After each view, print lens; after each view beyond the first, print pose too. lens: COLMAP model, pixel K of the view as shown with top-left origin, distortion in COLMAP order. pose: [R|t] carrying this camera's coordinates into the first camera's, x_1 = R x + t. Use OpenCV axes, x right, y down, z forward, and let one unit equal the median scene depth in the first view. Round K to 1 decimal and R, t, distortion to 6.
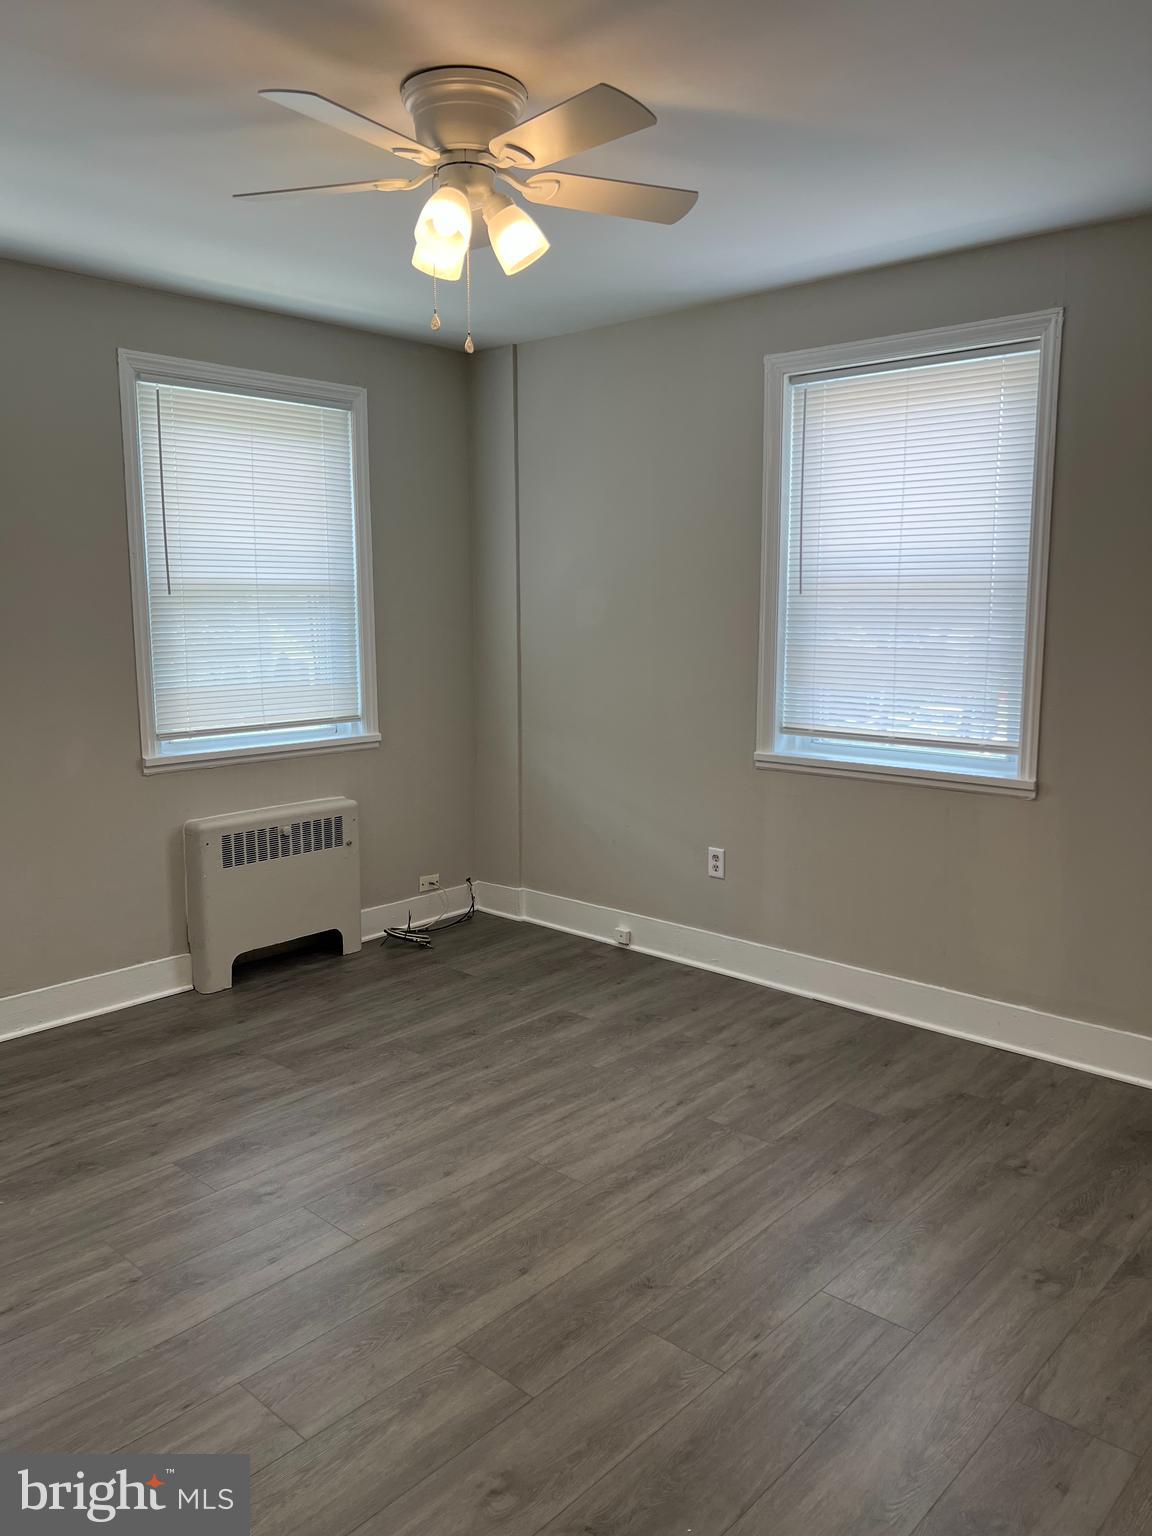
lens RADIAL K [[1180.6, 0, 566.7], [0, 1180.6, 771.3], [0, 0, 1]] dist [0.028478, -0.031263]
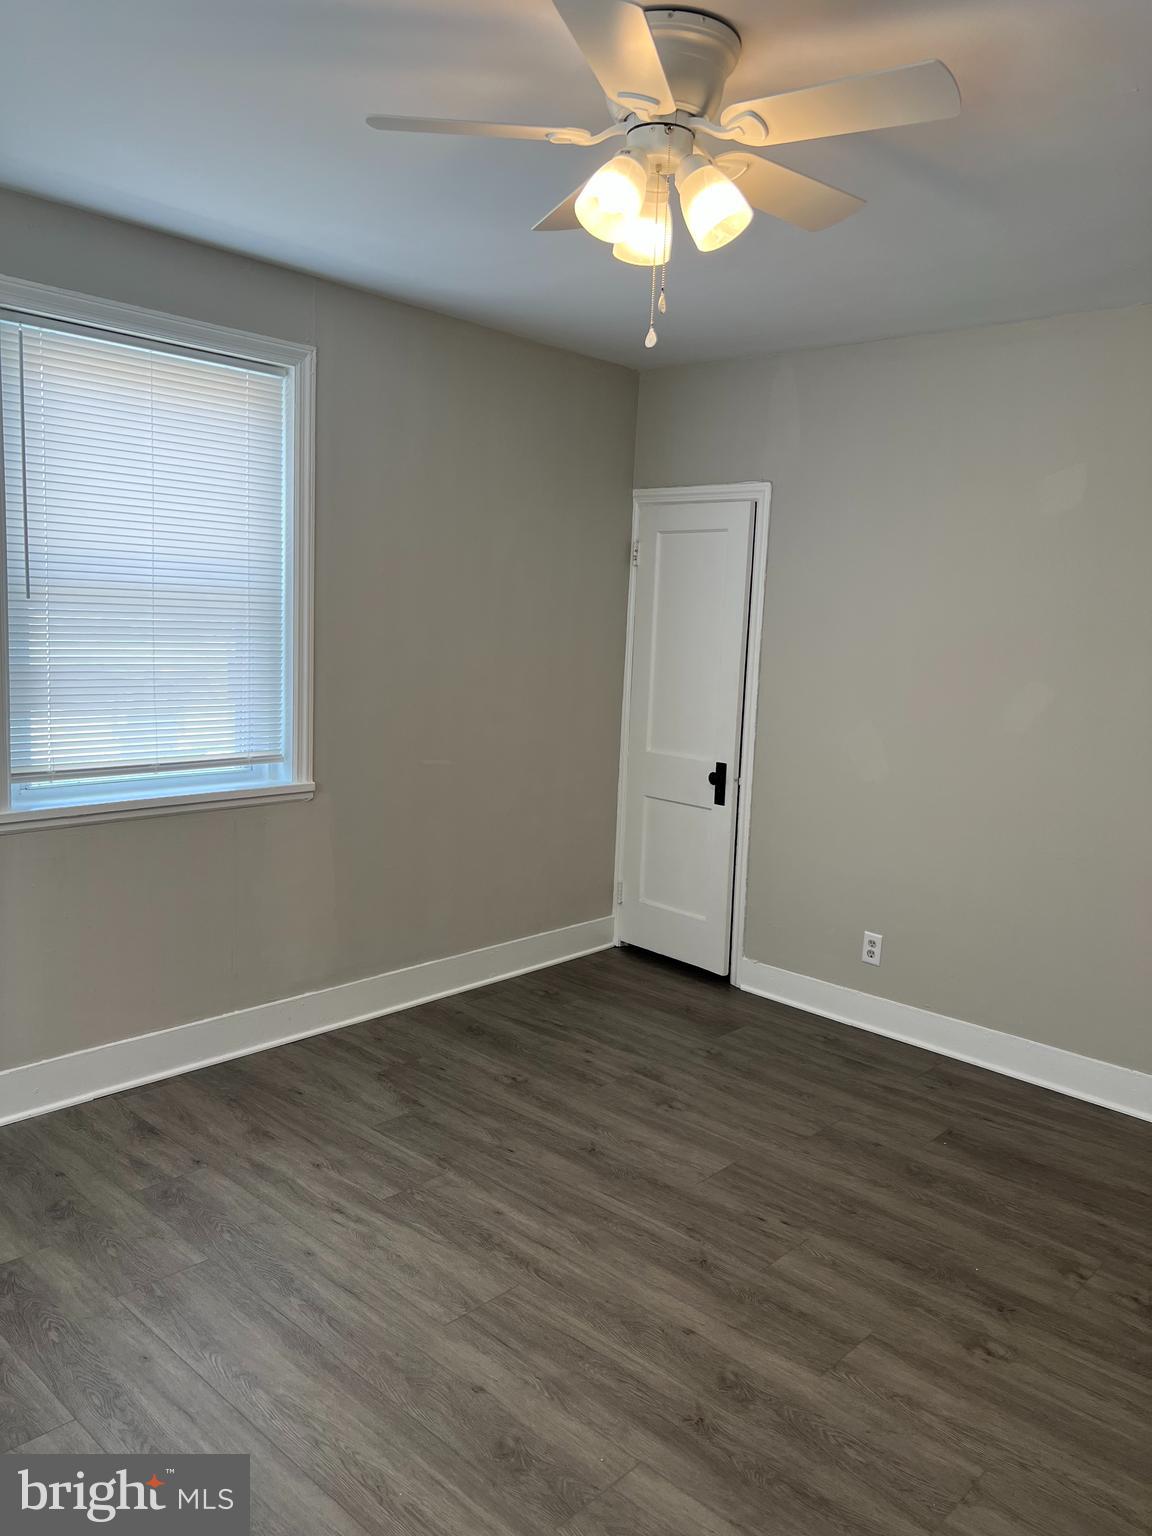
lens RADIAL K [[1180.6, 0, 586.5], [0, 1180.6, 770.6], [0, 0, 1]] dist [0.028478, -0.031263]
pose [[-0.017182, -0.134741, 0.990732, -0.707800], [0.111278, 0.984465, 0.135819, -0.126694], [-0.993641, 0.112580, -0.001922, 0.789135]]
